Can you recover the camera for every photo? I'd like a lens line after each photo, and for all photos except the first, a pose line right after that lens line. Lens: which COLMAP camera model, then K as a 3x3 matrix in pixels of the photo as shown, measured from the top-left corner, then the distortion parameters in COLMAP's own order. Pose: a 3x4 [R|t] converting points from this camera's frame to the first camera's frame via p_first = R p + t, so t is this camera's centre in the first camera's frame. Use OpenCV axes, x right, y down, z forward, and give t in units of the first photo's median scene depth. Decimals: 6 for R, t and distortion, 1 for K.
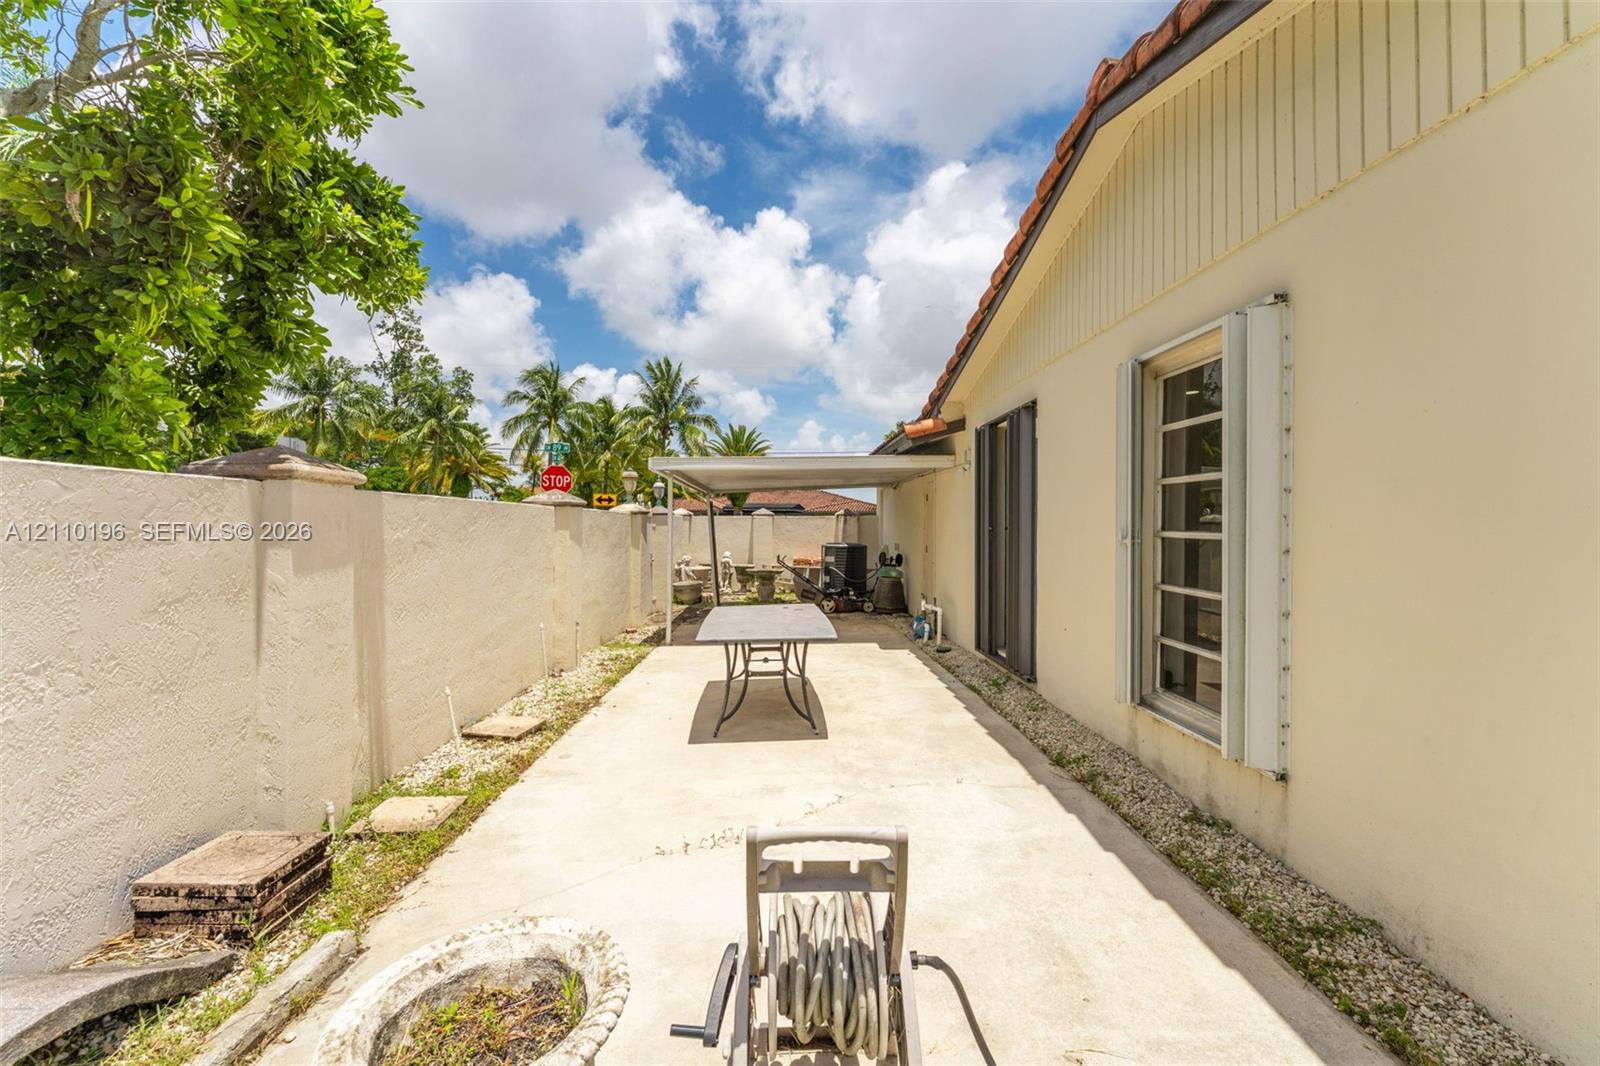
lens RADIAL K [[667.5, 0, 795.5], [0, 667.5, 521.1], [0, 0, 1]] dist [-0.000460, -0.000056]
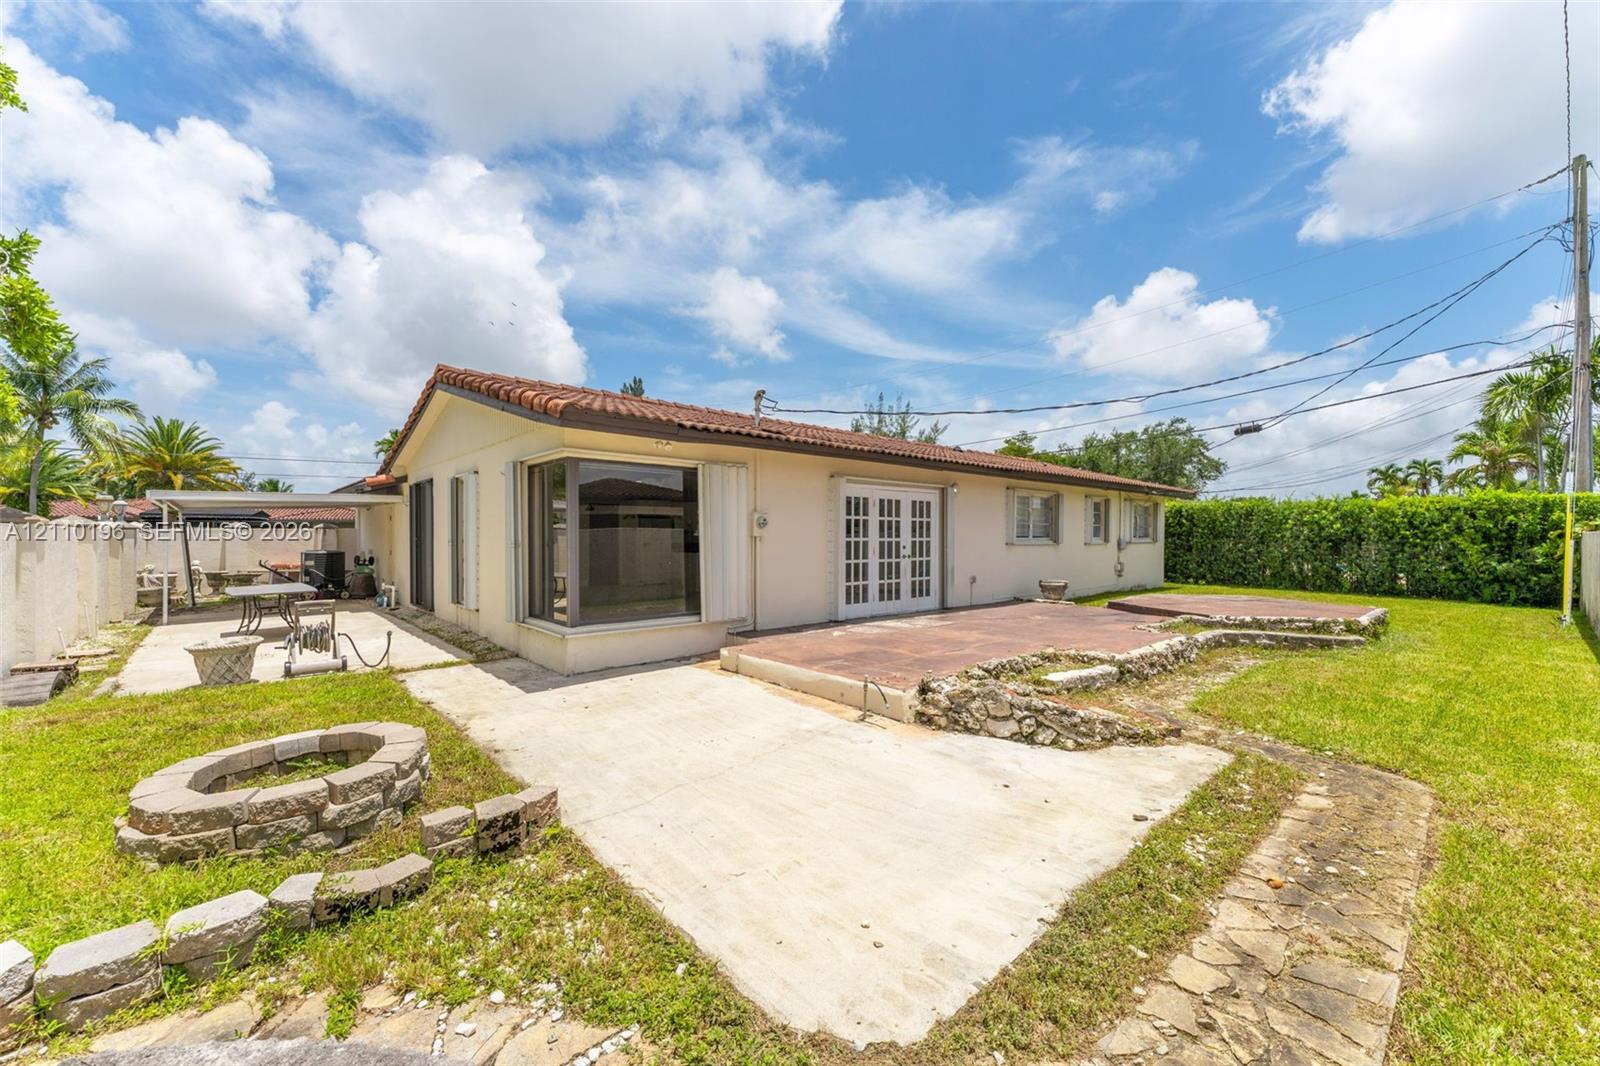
lens RADIAL K [[632.5, 0, 818.8], [0, 632.5, 545.0], [0, 0, 1]] dist [0.001082, -0.004488]
pose [[0.745454, -0.017262, 0.666334, -0.025896], [-0.000051, 0.999663, 0.025955, -0.009342], [-0.666558, -0.019382, 0.745201, -0.518935]]
